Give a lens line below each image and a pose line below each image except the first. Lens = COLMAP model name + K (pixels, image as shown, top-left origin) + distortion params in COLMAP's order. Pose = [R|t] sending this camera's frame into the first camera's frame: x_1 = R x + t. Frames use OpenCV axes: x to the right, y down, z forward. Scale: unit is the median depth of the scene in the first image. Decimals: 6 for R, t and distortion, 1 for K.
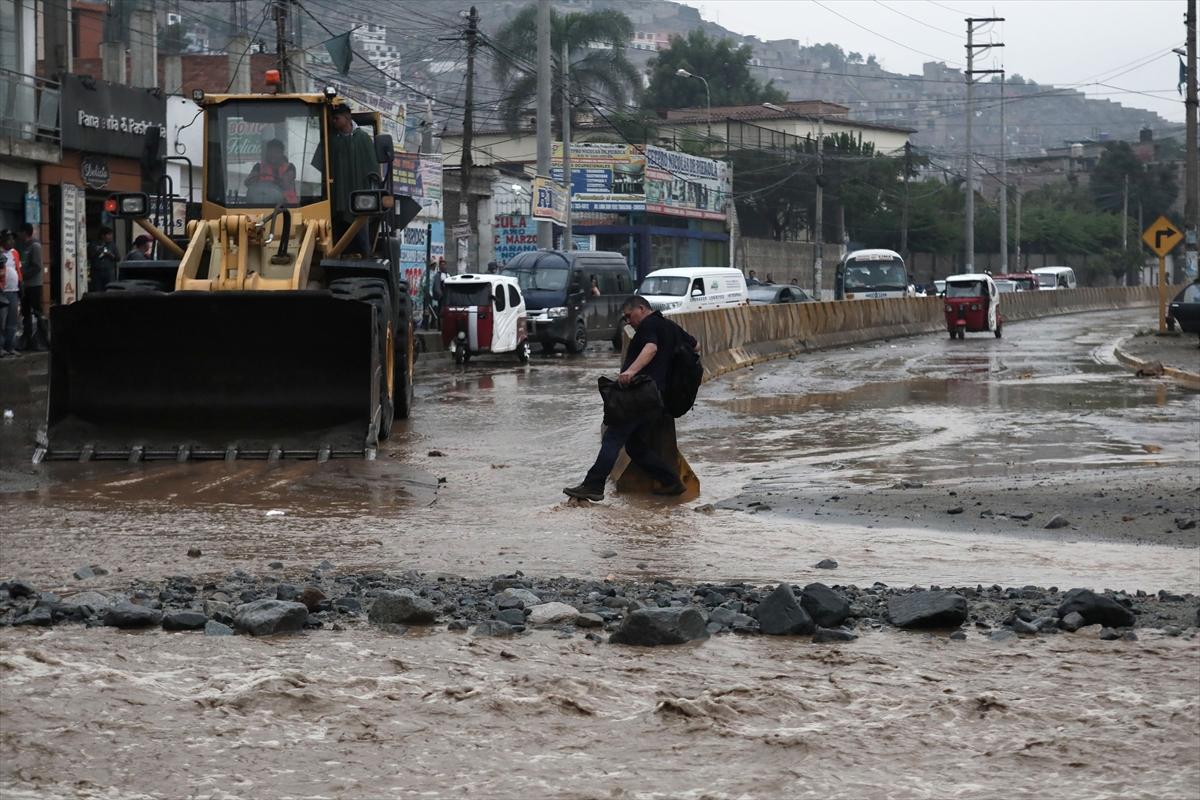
lens RADIAL K [[2384.0, 0, 600.0], [0, 2384.0, 400.0], [0, 0, 1]] dist [-0.013983, 0.200482]
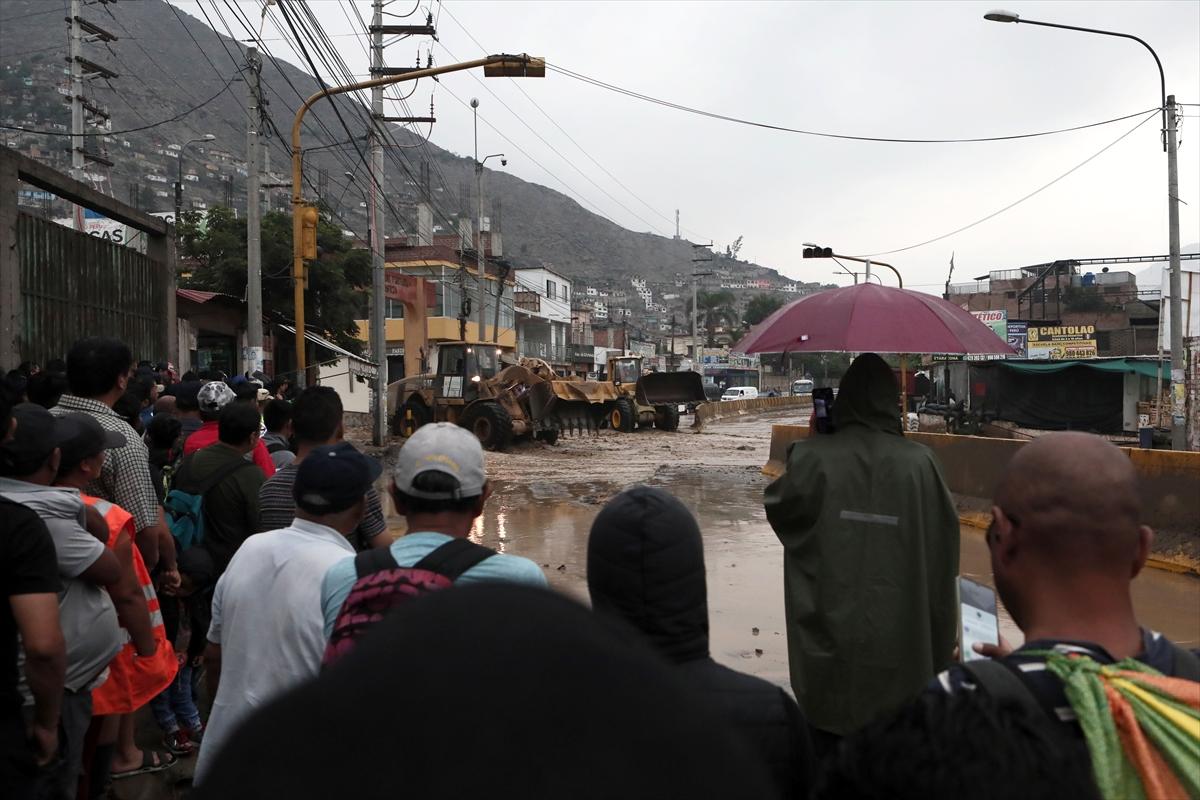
lens RADIAL K [[964.5, 0, 600.0], [0, 964.5, 400.0], [0, 0, 1]] dist [-0.003273, -0.001693]
pose [[0.990477, -0.007279, -0.137487, 0.025461], [0.002320, 0.999342, -0.036194, 0.009768], [0.137660, 0.035530, 0.989842, -0.317934]]
